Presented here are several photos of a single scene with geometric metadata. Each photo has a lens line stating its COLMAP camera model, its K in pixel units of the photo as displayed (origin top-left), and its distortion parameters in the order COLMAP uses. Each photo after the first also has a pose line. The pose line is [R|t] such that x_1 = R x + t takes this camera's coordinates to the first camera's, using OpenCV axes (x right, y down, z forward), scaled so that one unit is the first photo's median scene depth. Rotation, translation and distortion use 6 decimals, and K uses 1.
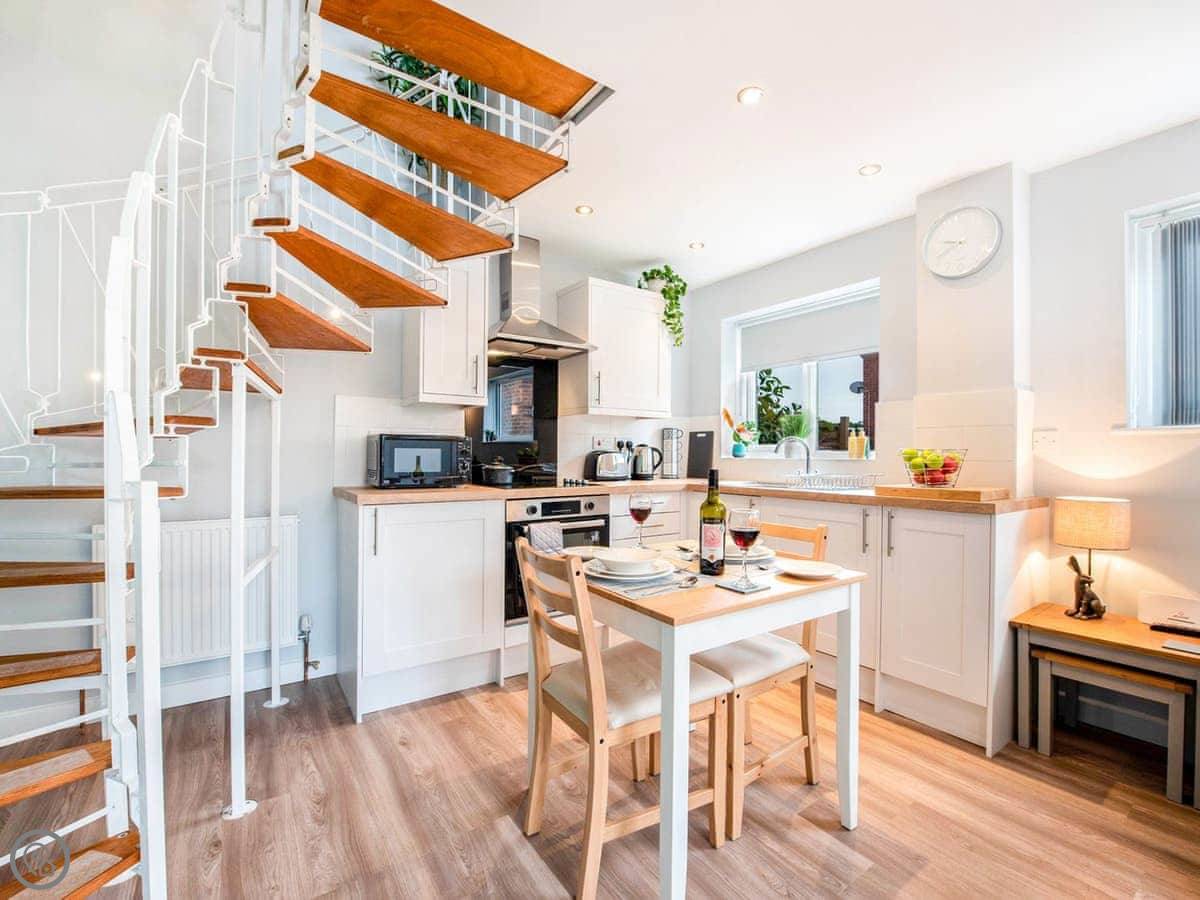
lens RADIAL K [[527.8, 0, 617.1], [0, 527.8, 456.1], [0, 0, 1]] dist [-0.019808, -0.002320]
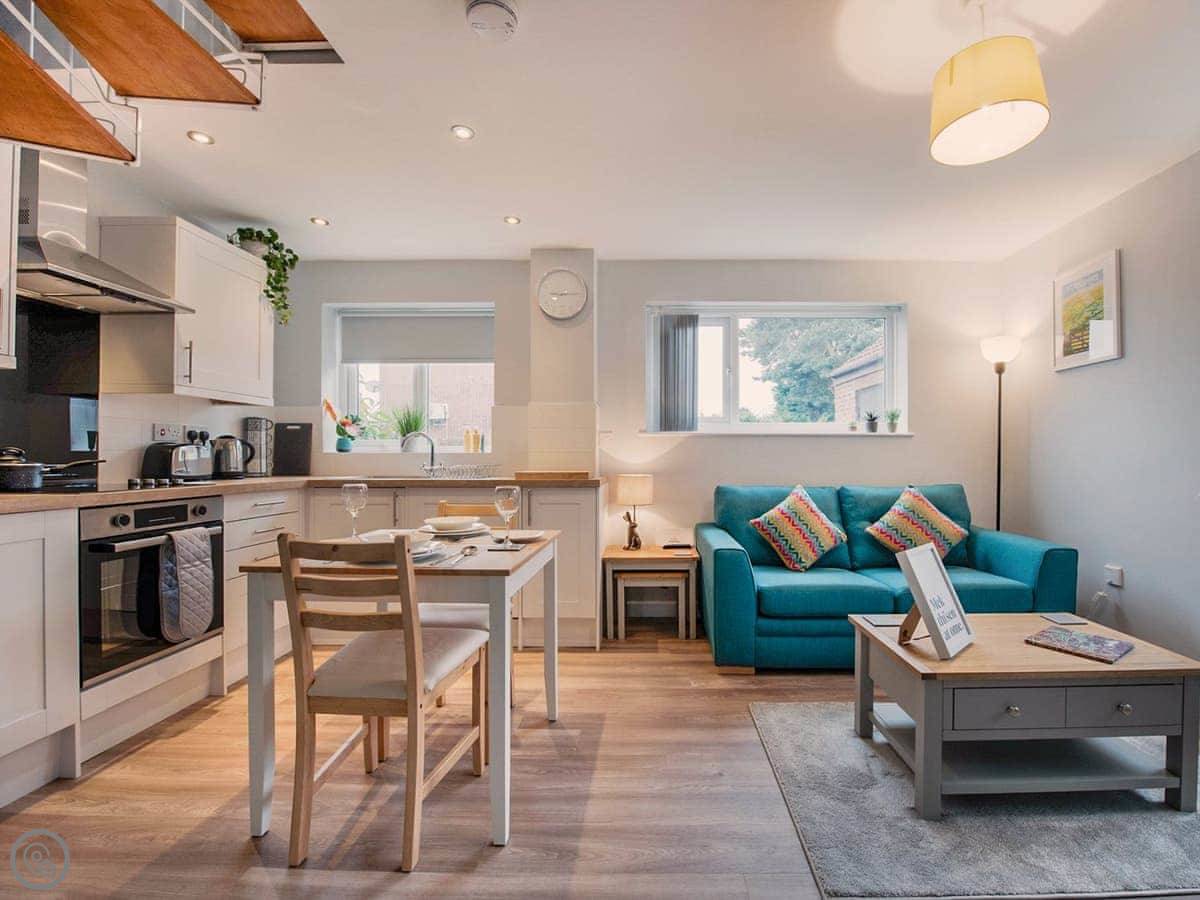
lens RADIAL K [[527.8, 0, 646.5], [0, 527.8, 456.6], [0, 0, 1]] dist [-0.019808, -0.002320]
pose [[0.590052, -0.004729, 0.807351, -0.325466], [0.004715, 0.999986, 0.002412, 0.016967], [-0.807351, 0.002383, 0.590066, -0.002063]]
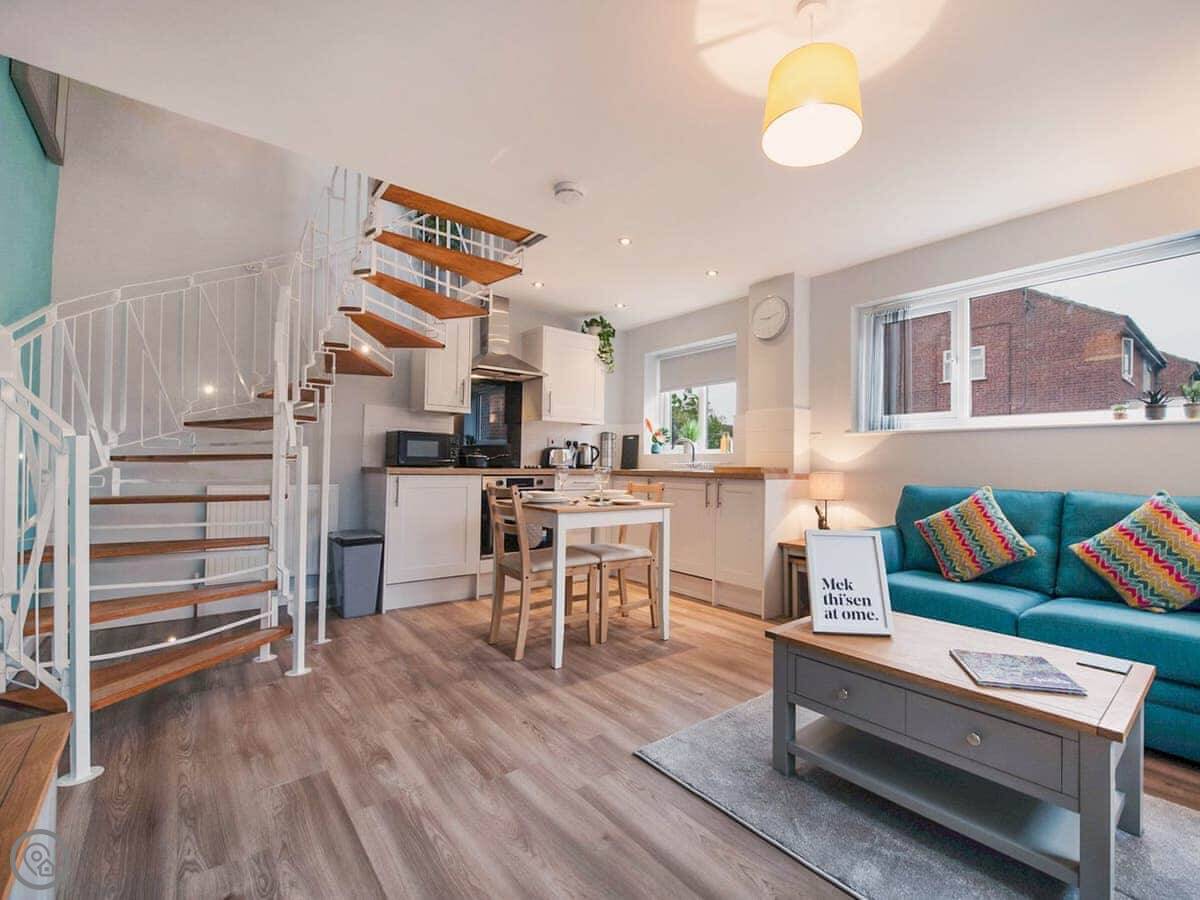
lens RADIAL K [[527.8, 0, 648.5], [0, 527.8, 457.2], [0, 0, 1]] dist [-0.019808, -0.002320]
pose [[0.995828, 0.010110, 0.090693, 0.133100], [-0.008437, 0.999787, -0.018811, 0.057281], [-0.090864, 0.017967, 0.995701, -0.575549]]
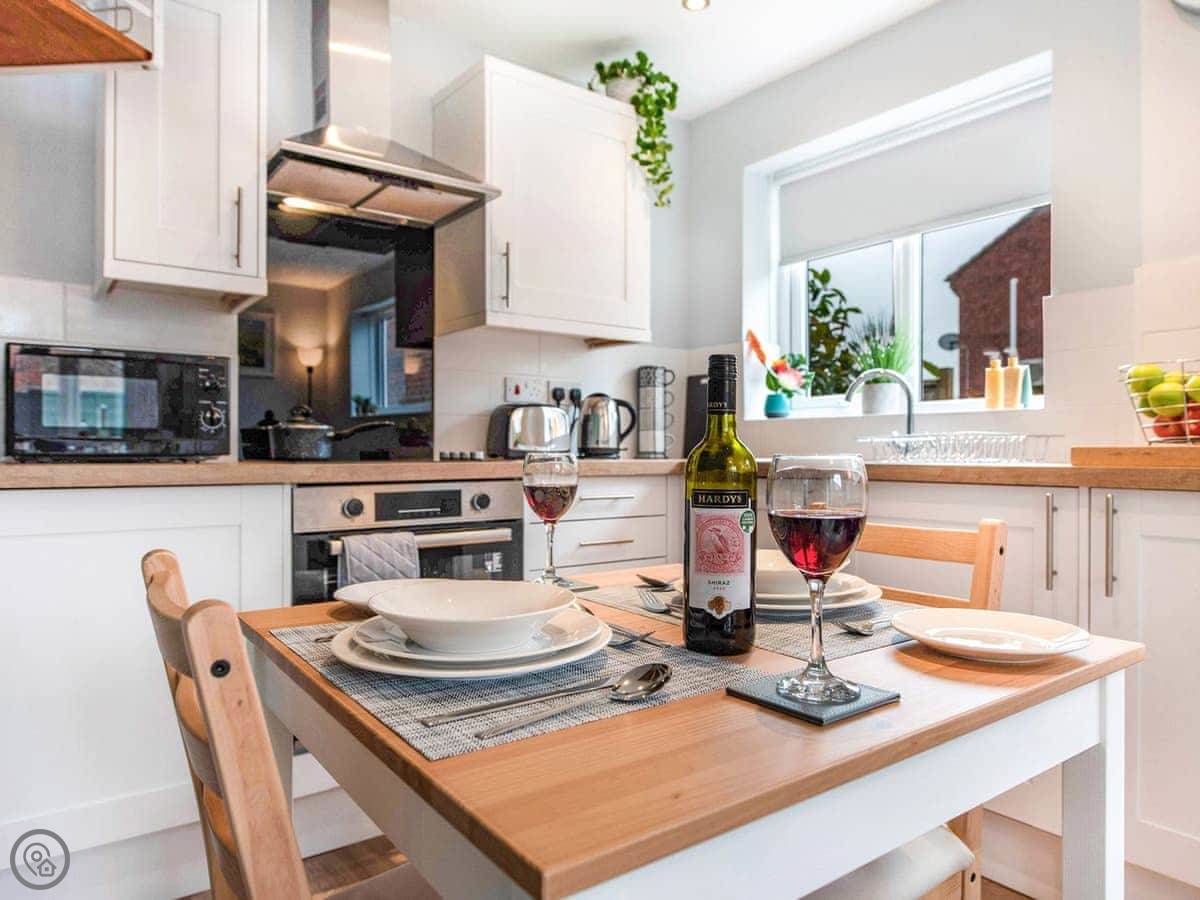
lens RADIAL K [[780.9, 0, 619.2], [0, 780.9, 456.1], [0, 0, 1]] dist [-0.008857, -0.002938]
pose [[0.999361, -0.004925, 0.035403, 0.059796], [0.004770, 0.999979, 0.004466, 0.056805], [-0.035424, -0.004295, 0.999363, 0.301087]]
